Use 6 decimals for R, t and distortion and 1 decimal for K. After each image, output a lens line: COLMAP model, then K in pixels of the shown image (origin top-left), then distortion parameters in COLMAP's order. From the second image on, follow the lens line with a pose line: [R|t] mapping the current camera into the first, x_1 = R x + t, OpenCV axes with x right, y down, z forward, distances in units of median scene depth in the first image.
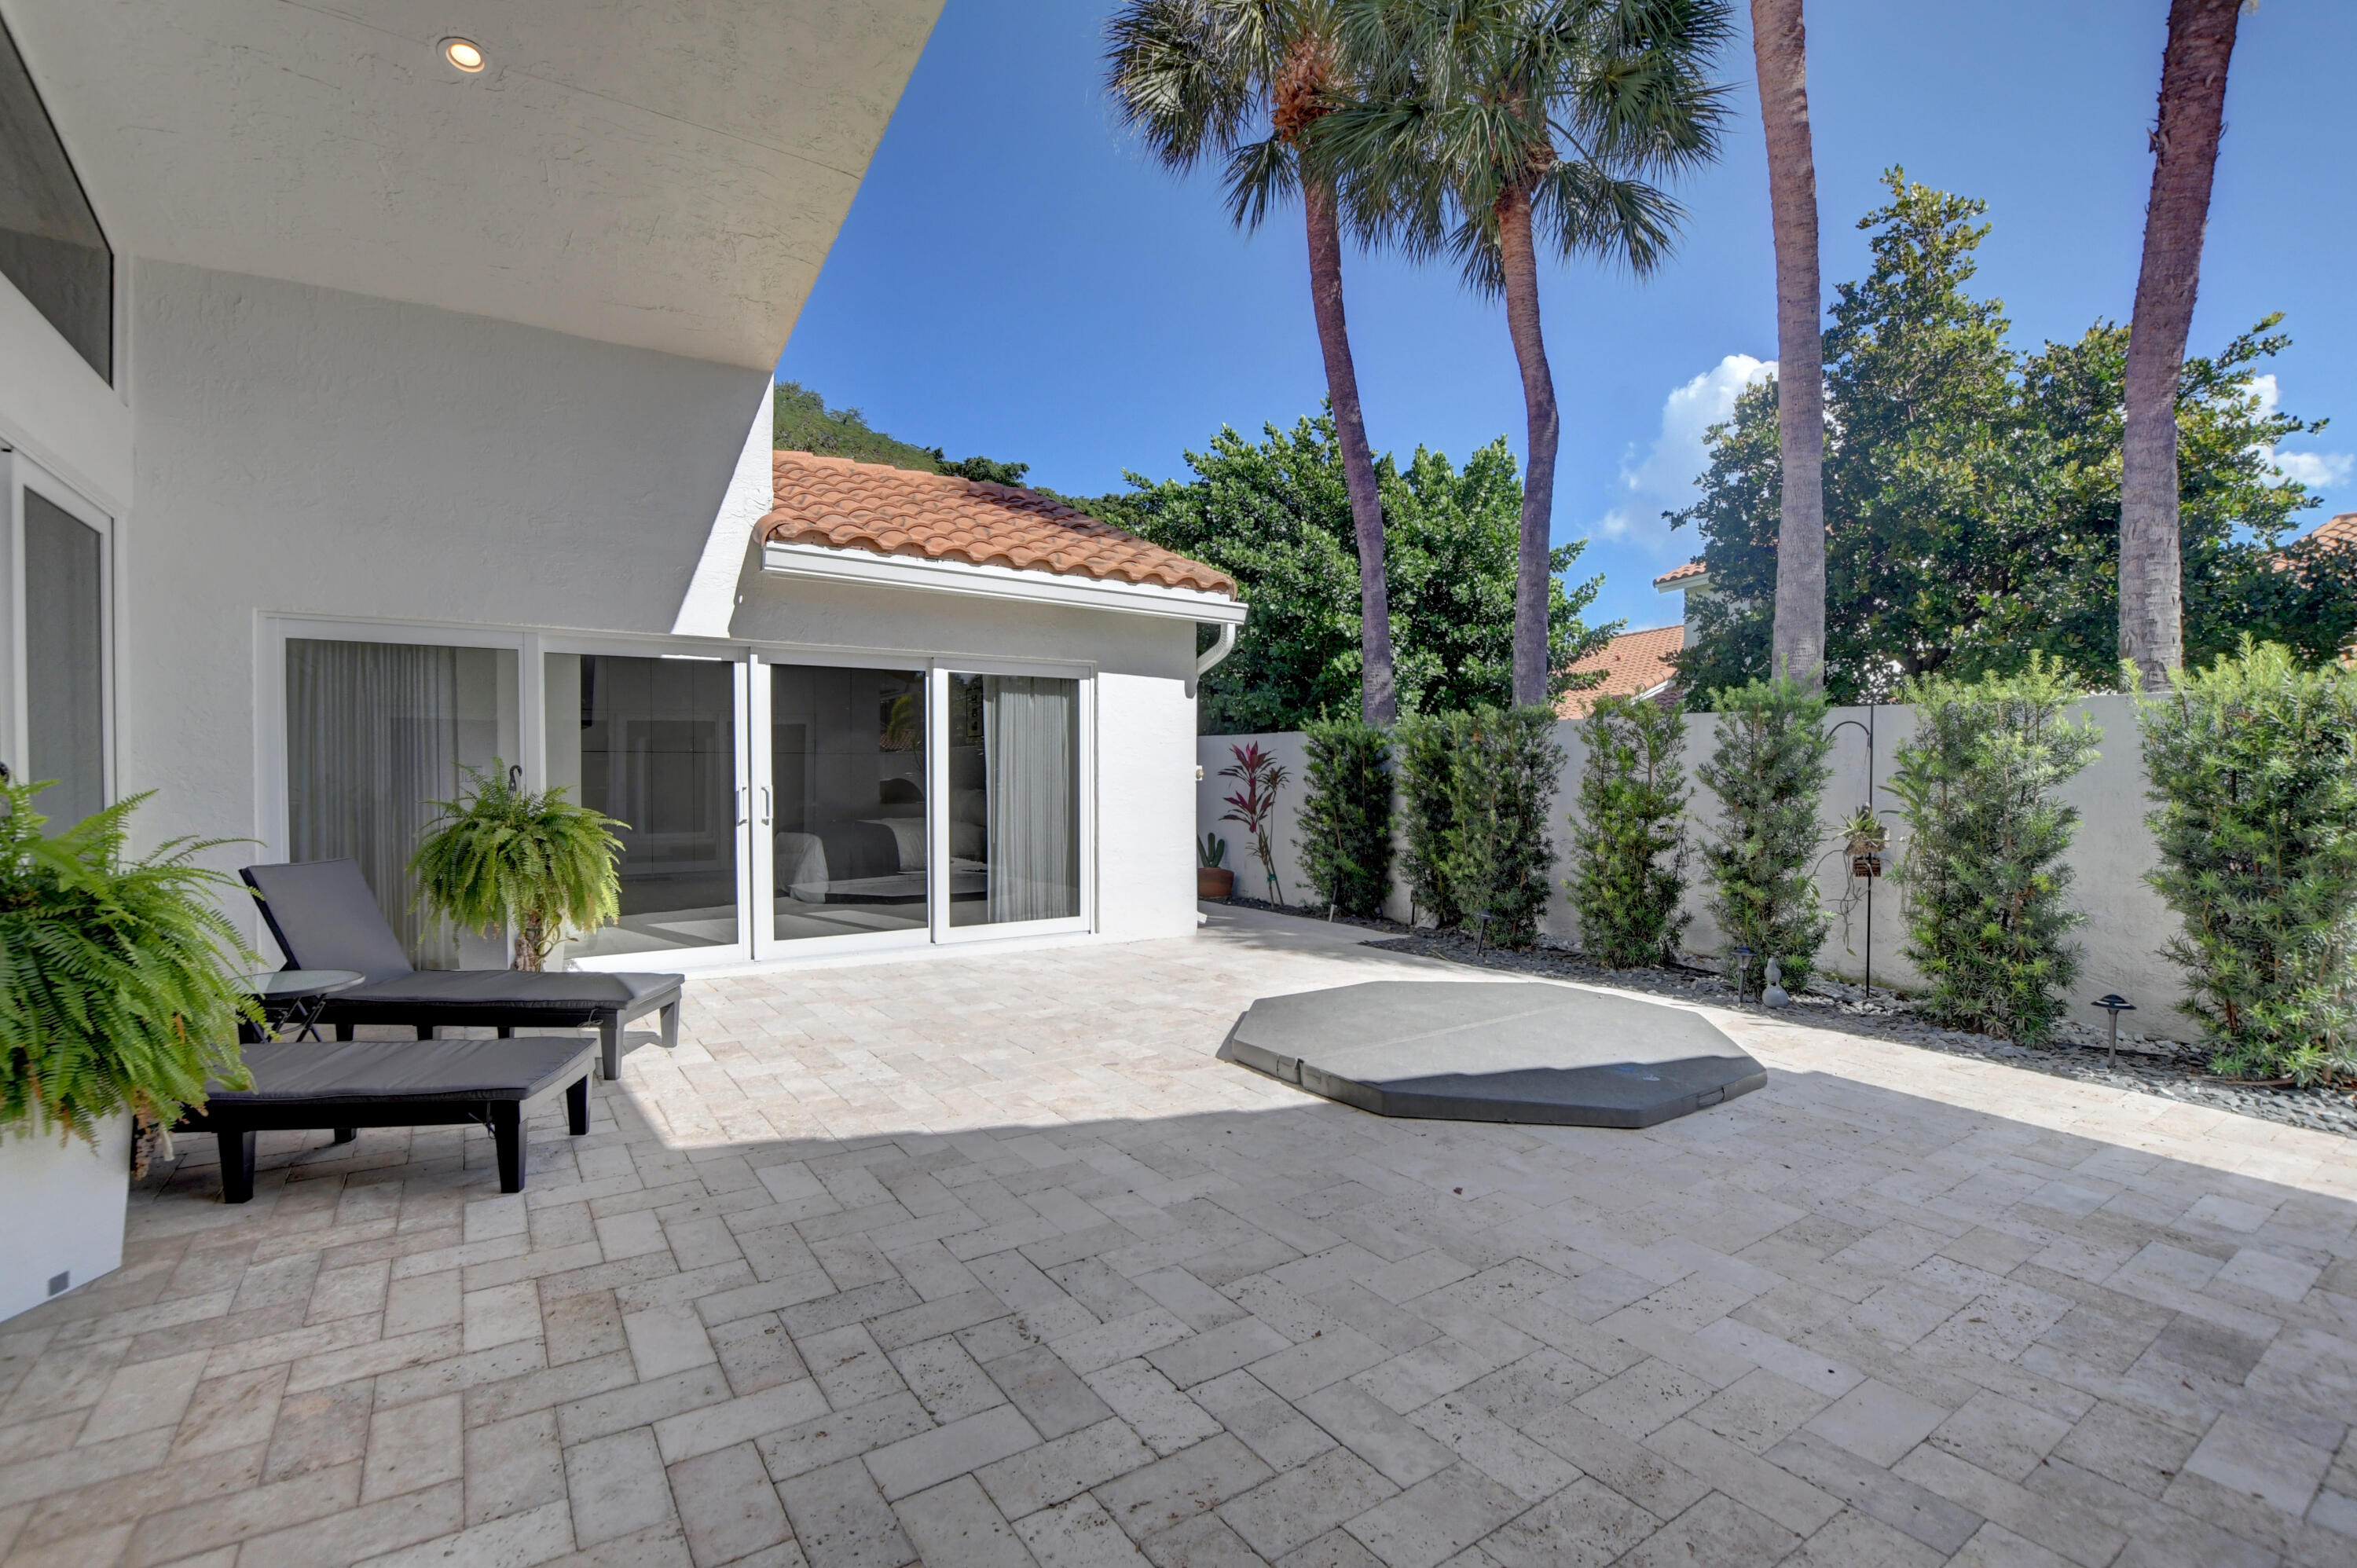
lens RADIAL K [[1050.9, 0, 1164.9], [0, 1050.9, 773.8], [0, 0, 1]] dist [-0.029949, 0.003554]
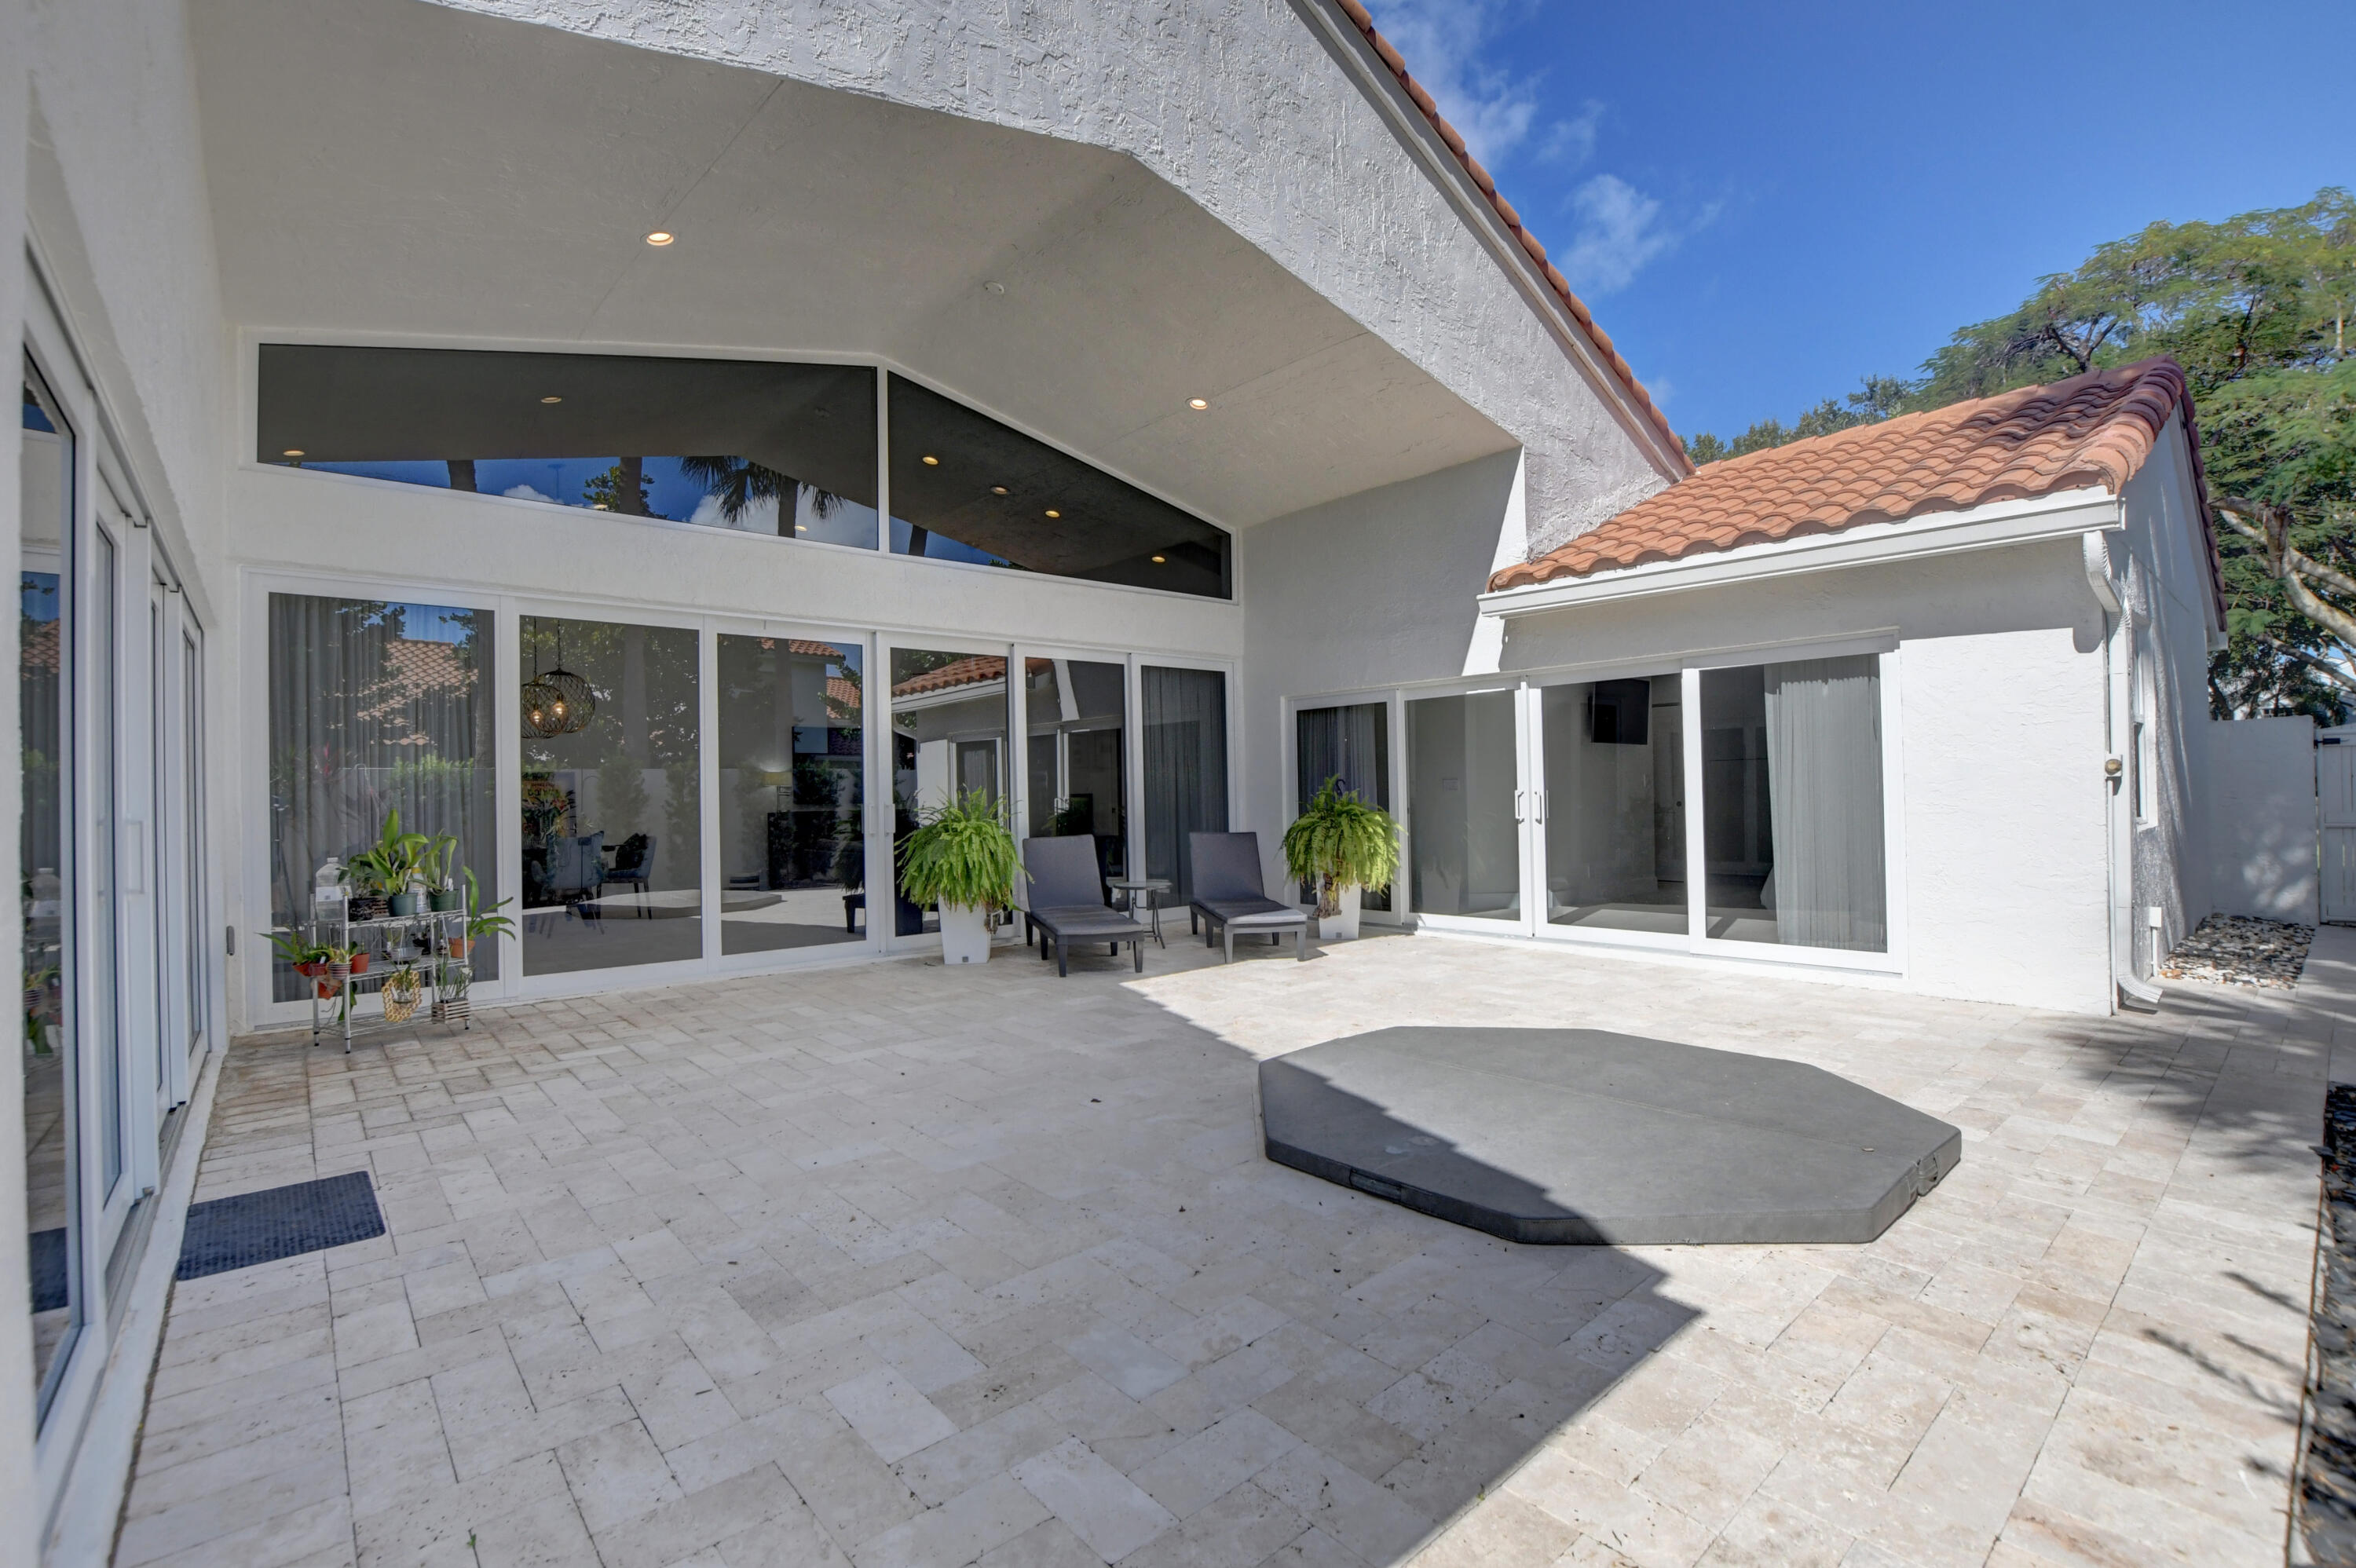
lens RADIAL K [[1050.4, 0, 1158.3], [0, 1050.4, 786.6], [0, 0, 1]] dist [-0.029949, 0.003554]
pose [[0.111759, -0.010922, -0.993675, 1.034858], [0.016899, 0.999816, -0.009088, 0.013778], [0.993592, -0.015777, 0.111923, 0.609739]]
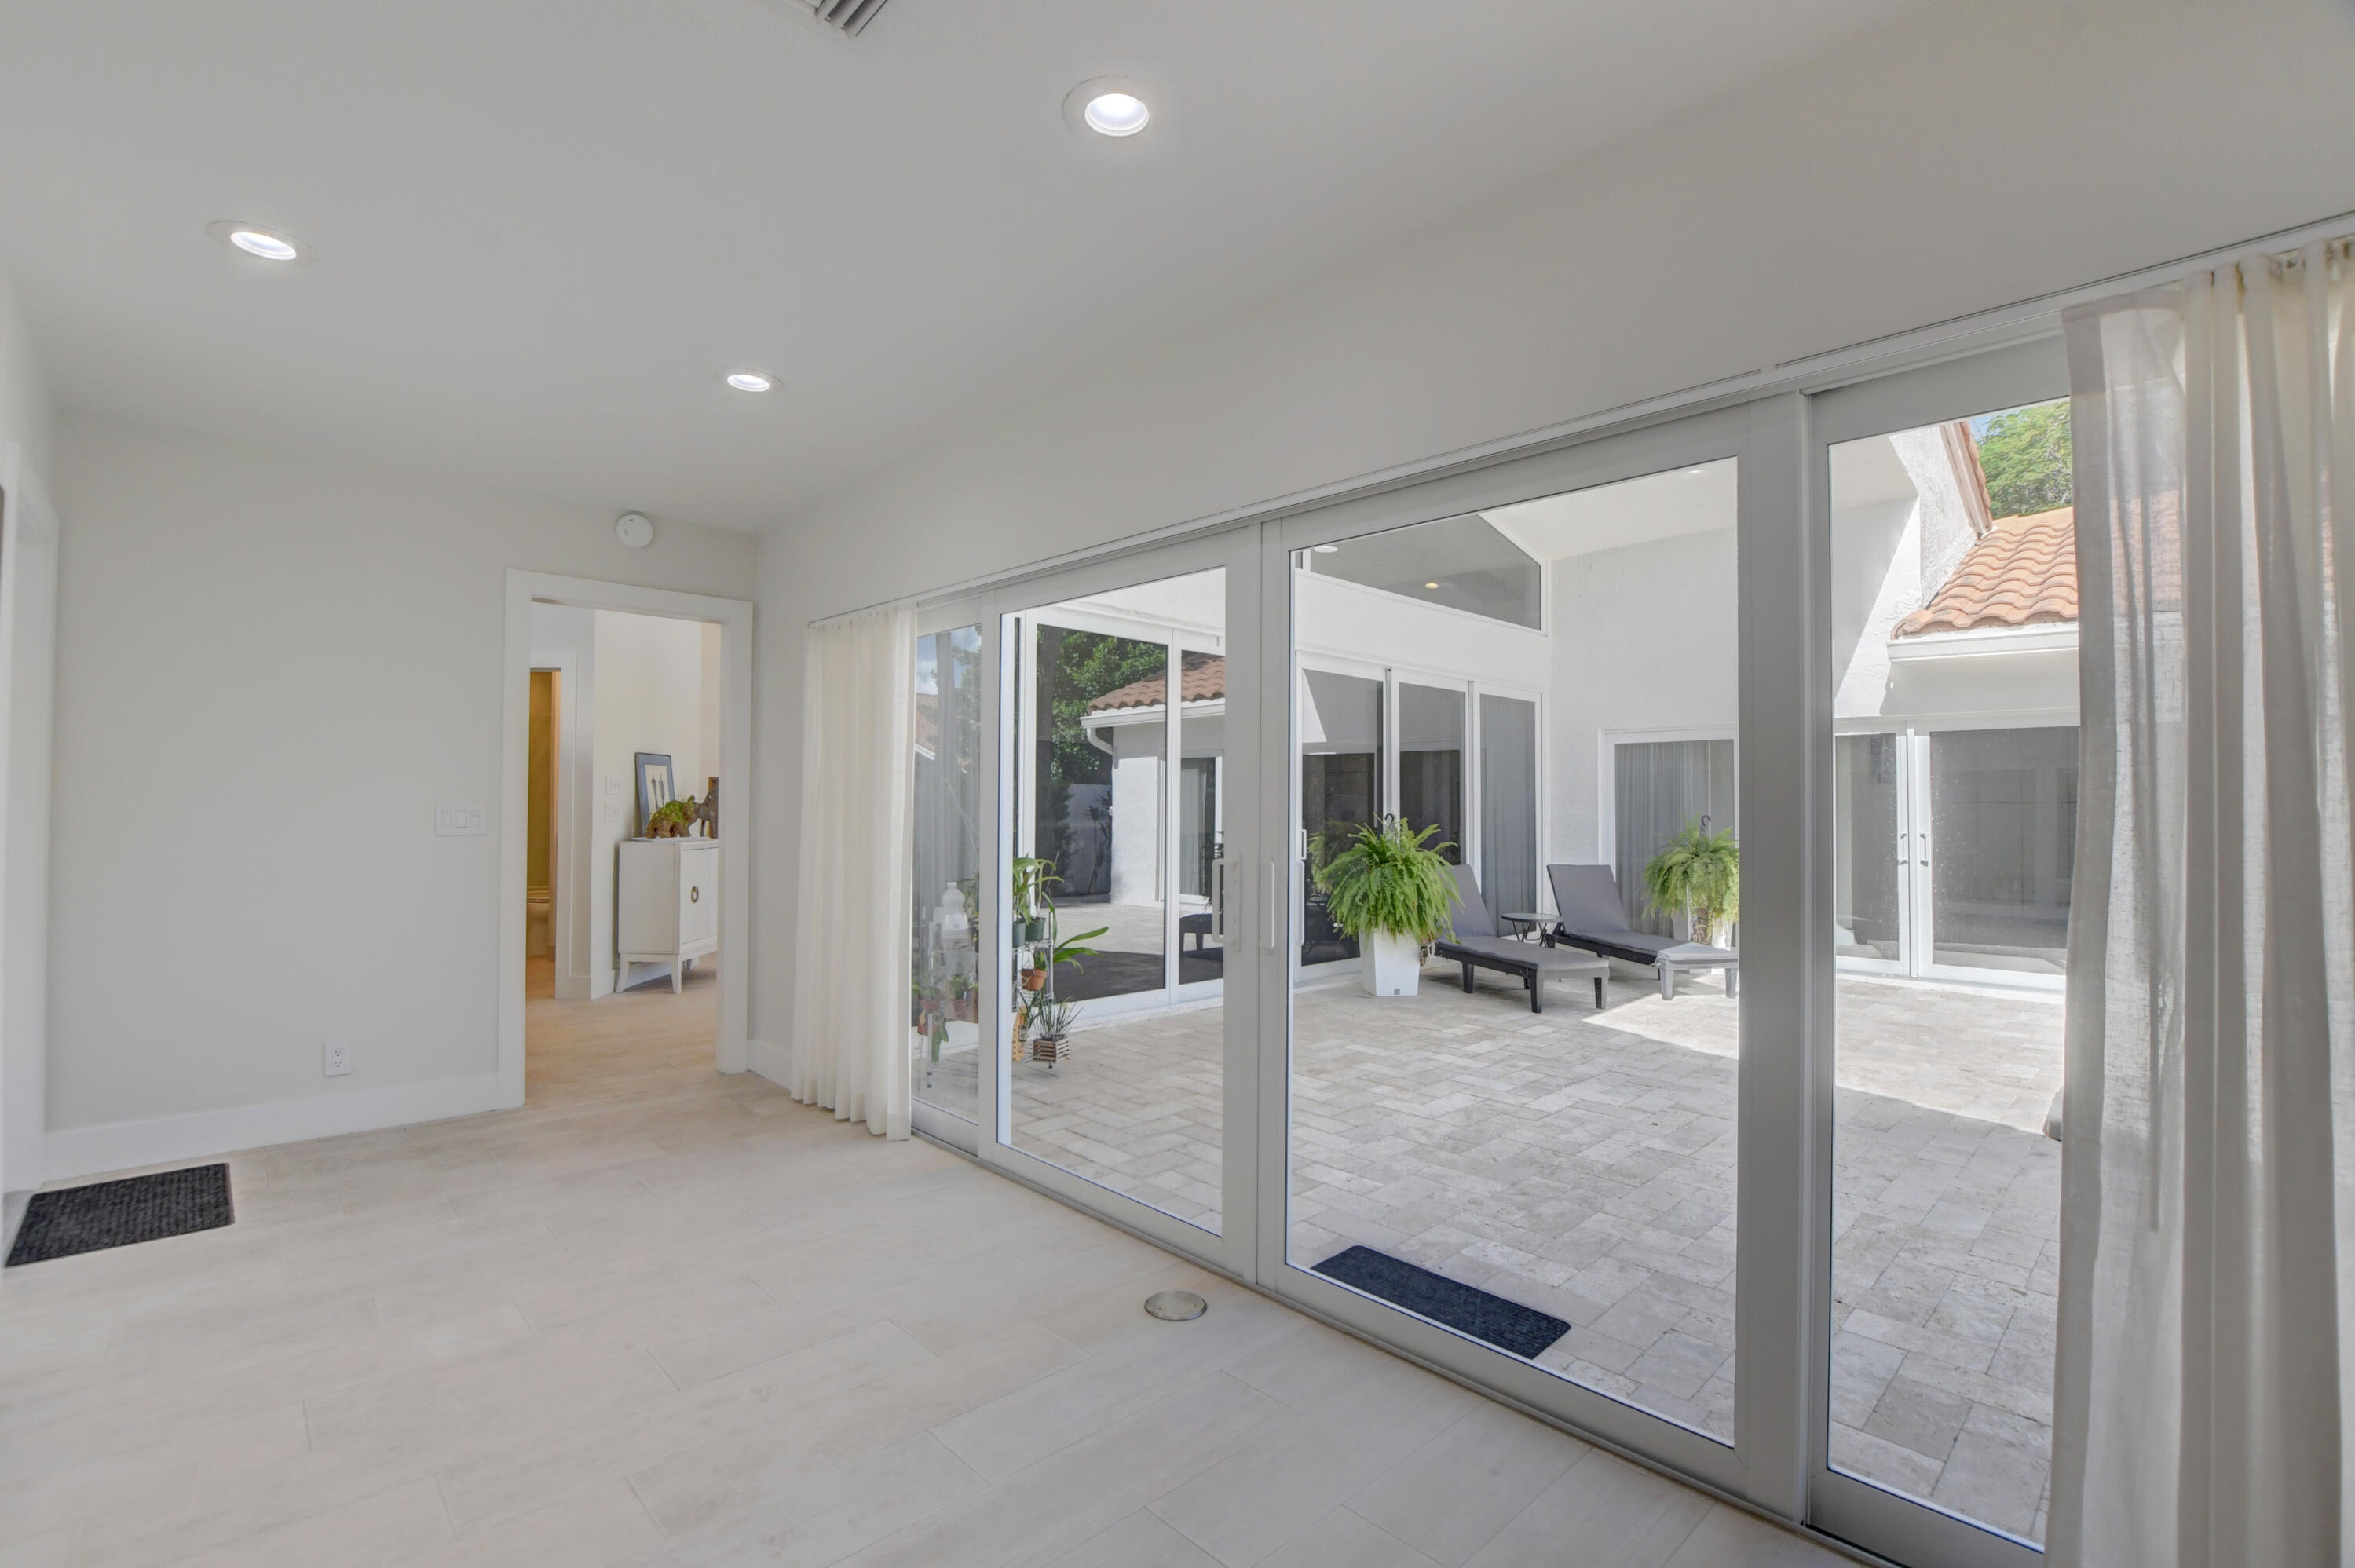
lens RADIAL K [[1050.0, 0, 1169.0], [0, 1050.0, 781.4], [0, 0, 1]] dist [-0.029949, 0.003554]
pose [[0.173565, -0.025577, -0.984490, 0.891827], [-0.013246, 0.999512, -0.028302, -0.005783], [0.984733, 0.017953, 0.173142, -0.092494]]
